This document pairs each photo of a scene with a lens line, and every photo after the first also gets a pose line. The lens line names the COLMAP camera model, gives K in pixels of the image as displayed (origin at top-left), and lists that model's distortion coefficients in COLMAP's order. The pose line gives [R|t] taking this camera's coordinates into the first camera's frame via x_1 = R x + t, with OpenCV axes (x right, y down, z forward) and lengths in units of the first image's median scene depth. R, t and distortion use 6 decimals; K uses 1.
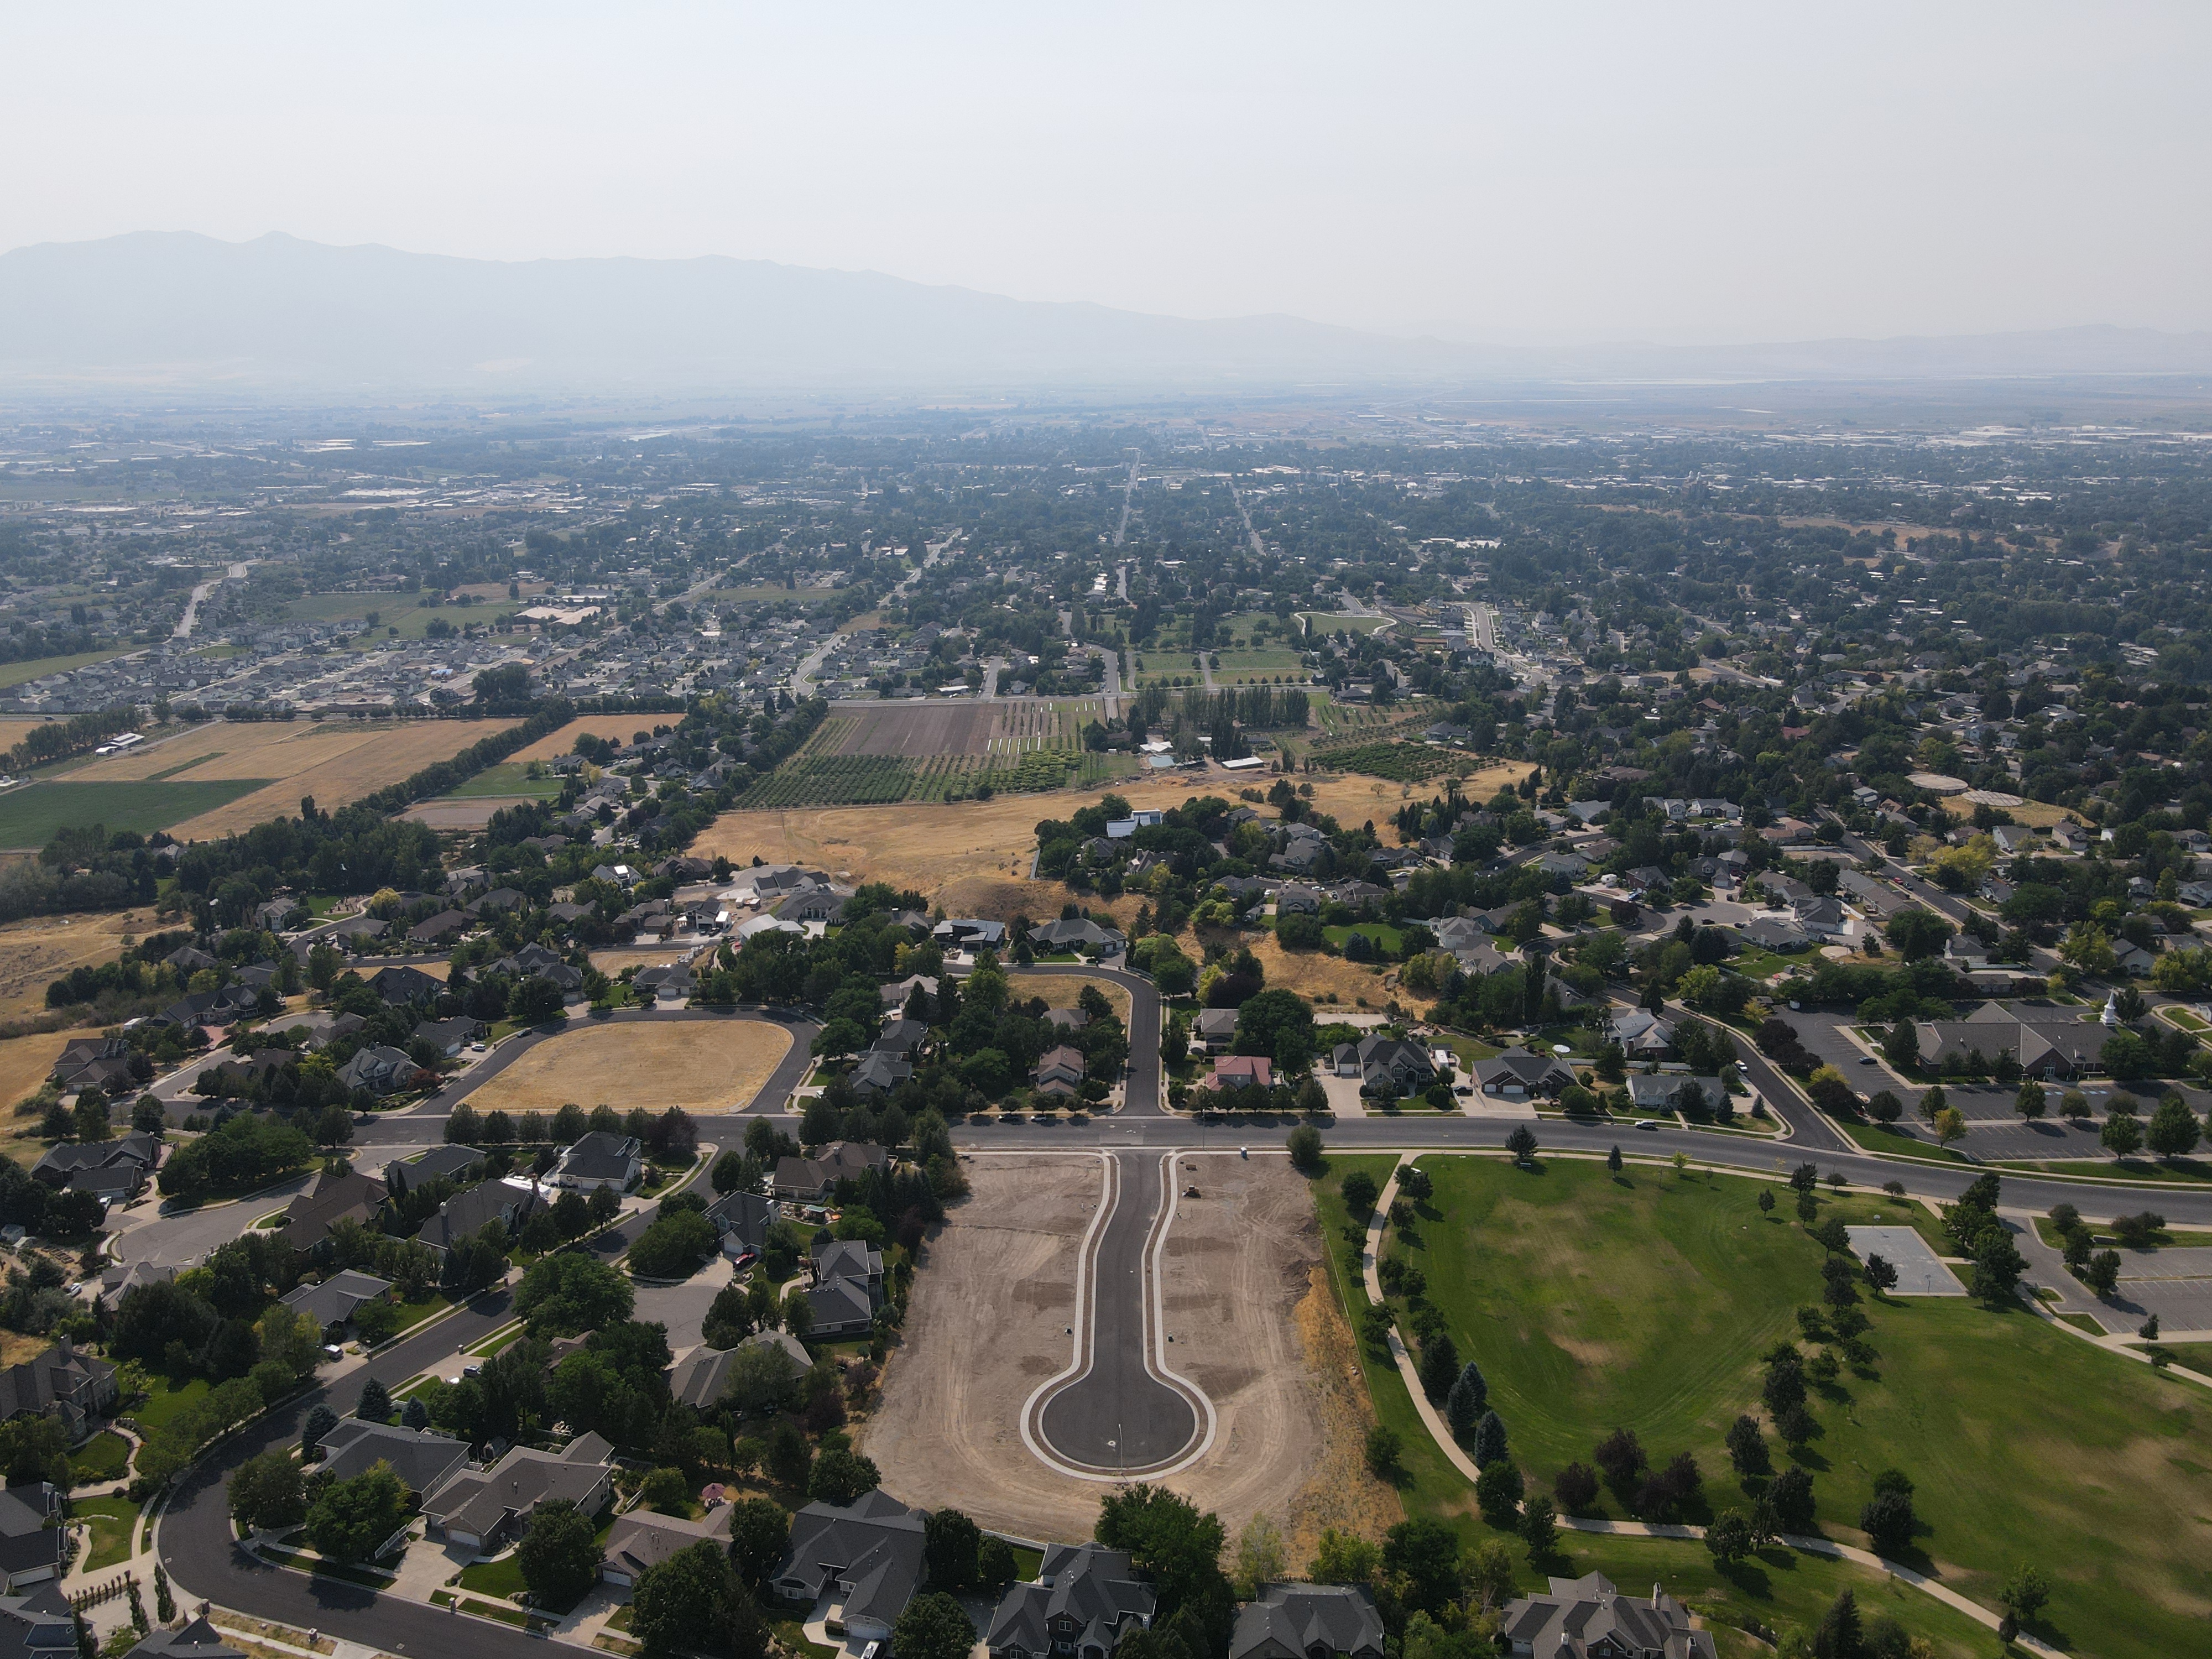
lens RADIAL K [[1629.7, 0, 1093.3], [0, 1629.7, 803.8], [0, 0, 1]] dist [-0.021189, 0.059496]
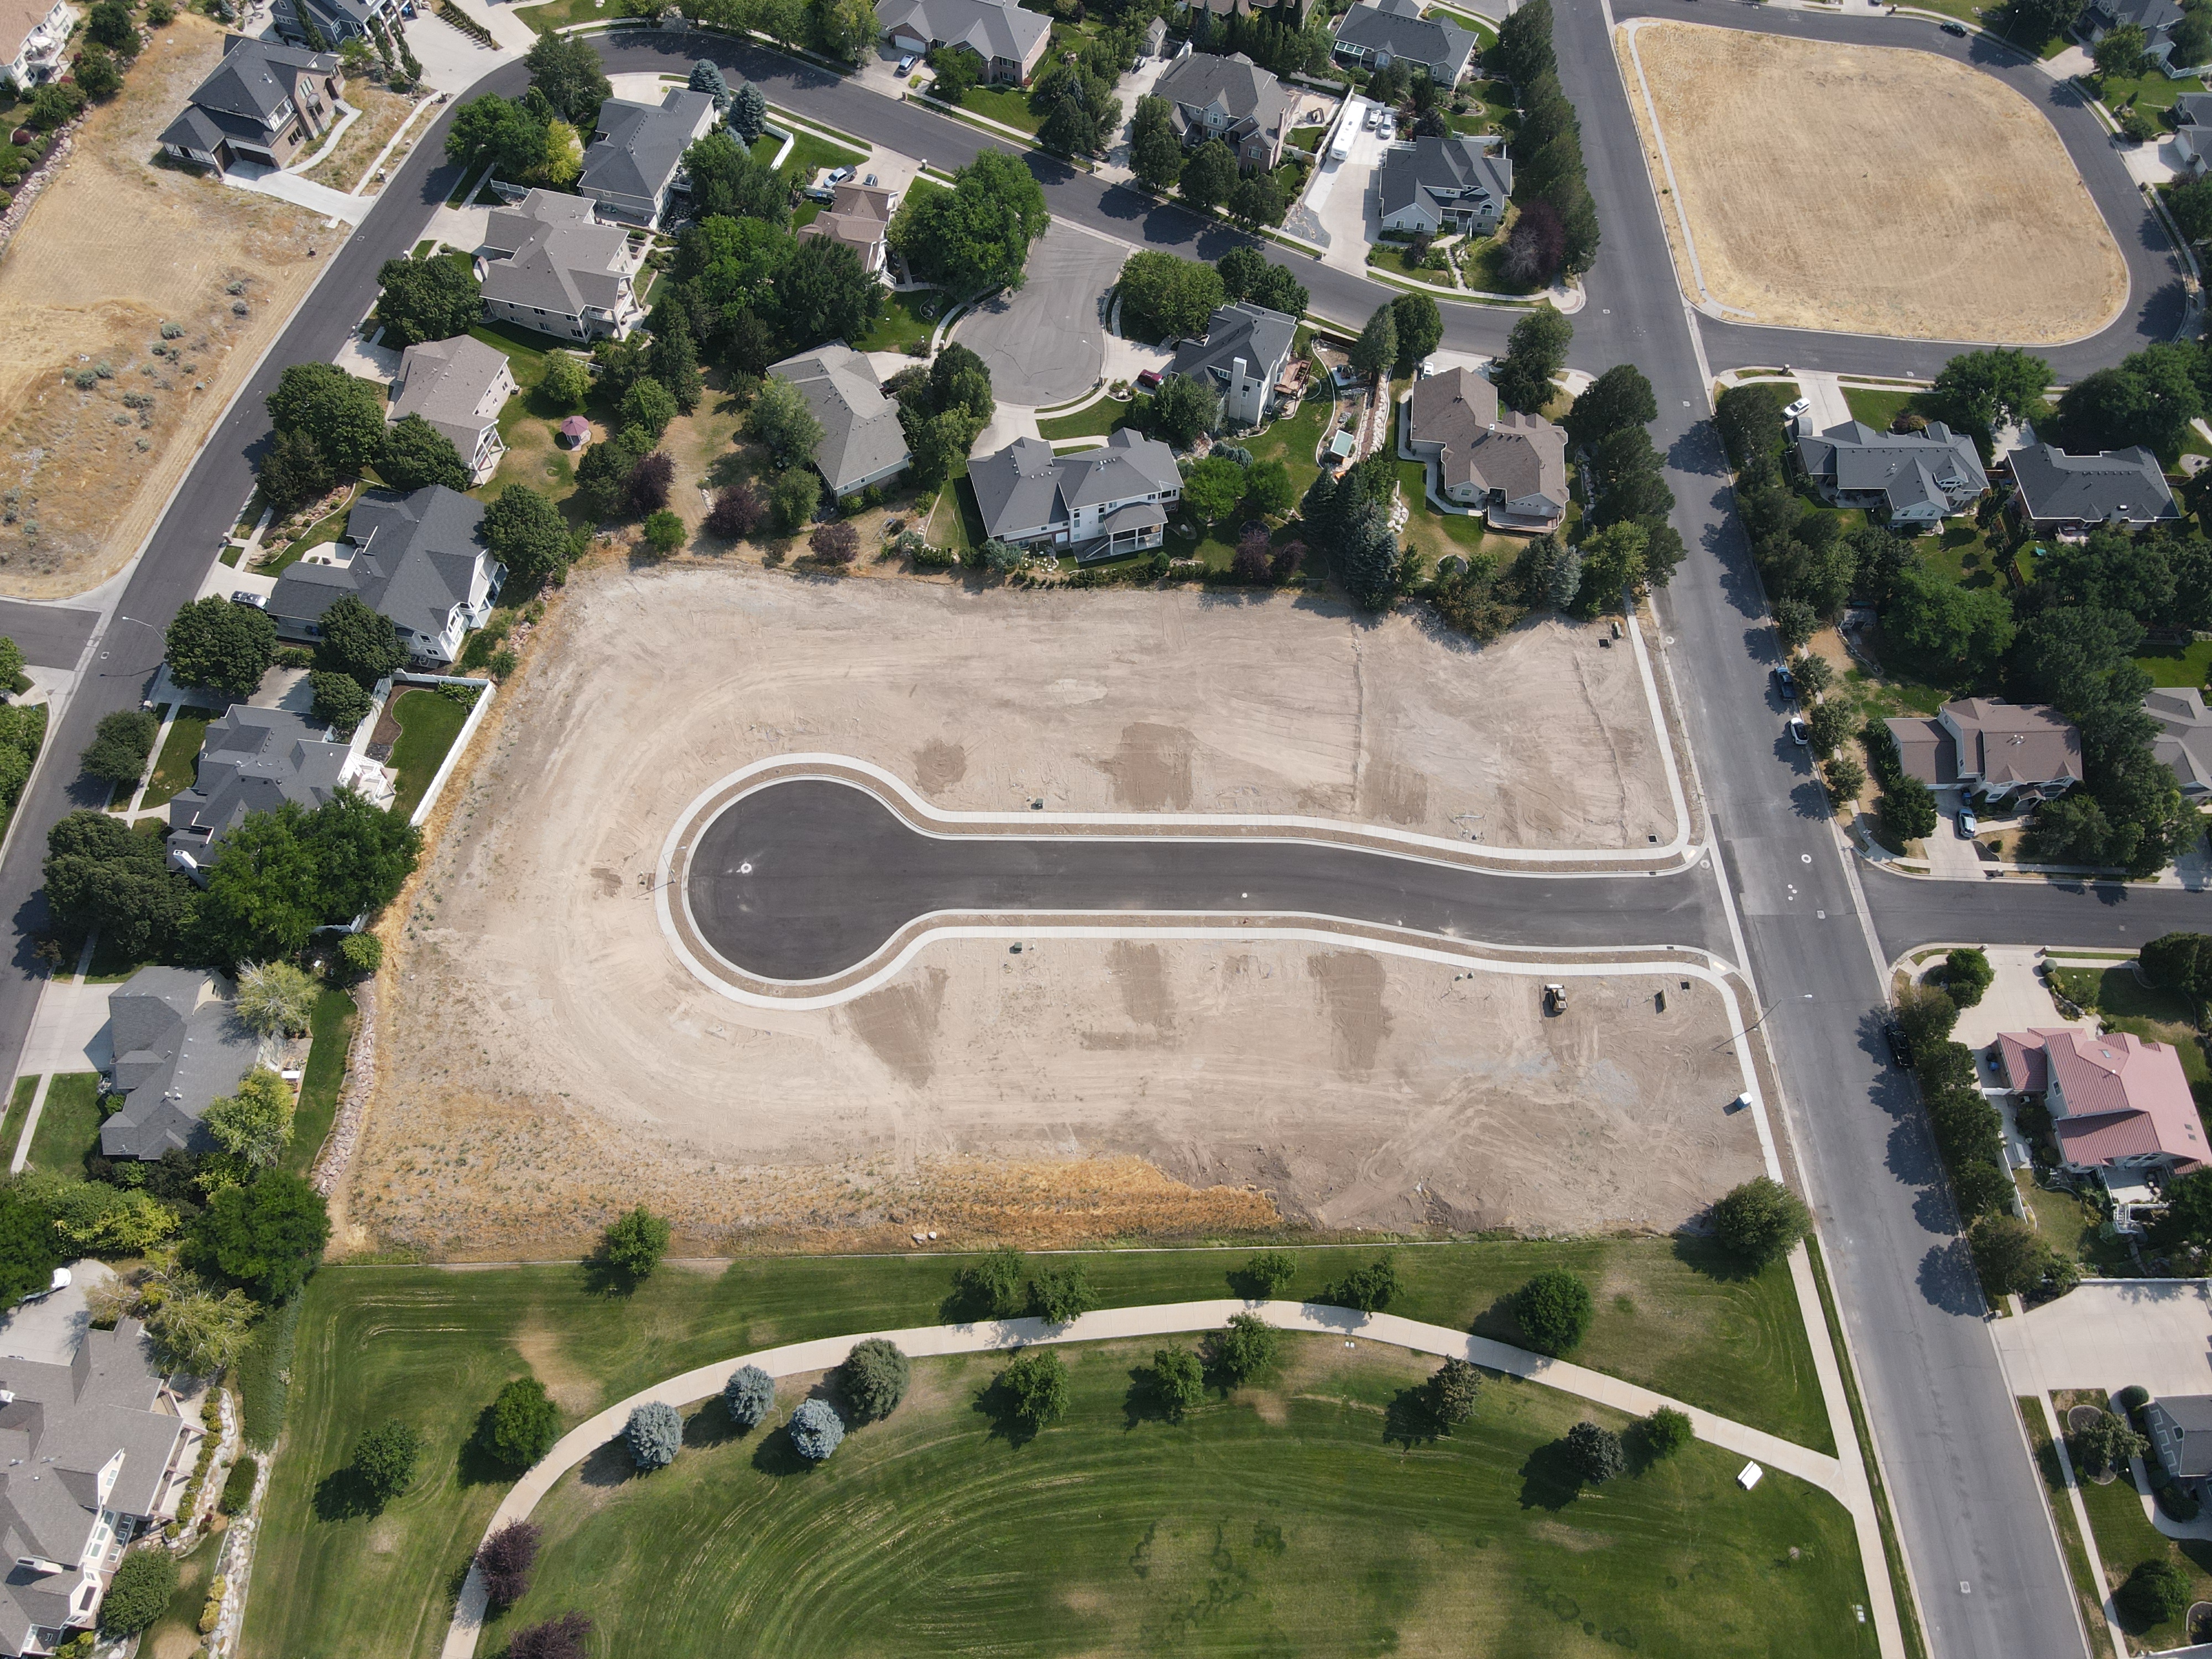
lens RADIAL K [[1568.1, 0, 1086.9], [0, 1568.1, 831.7], [0, 0, 1]] dist [0.004727, 0.005261]
pose [[0.050578, 0.874608, -0.482185, 0.262829], [-0.276490, 0.476194, 0.834741, -0.170852], [0.959685, 0.091100, 0.265905, 0.769819]]
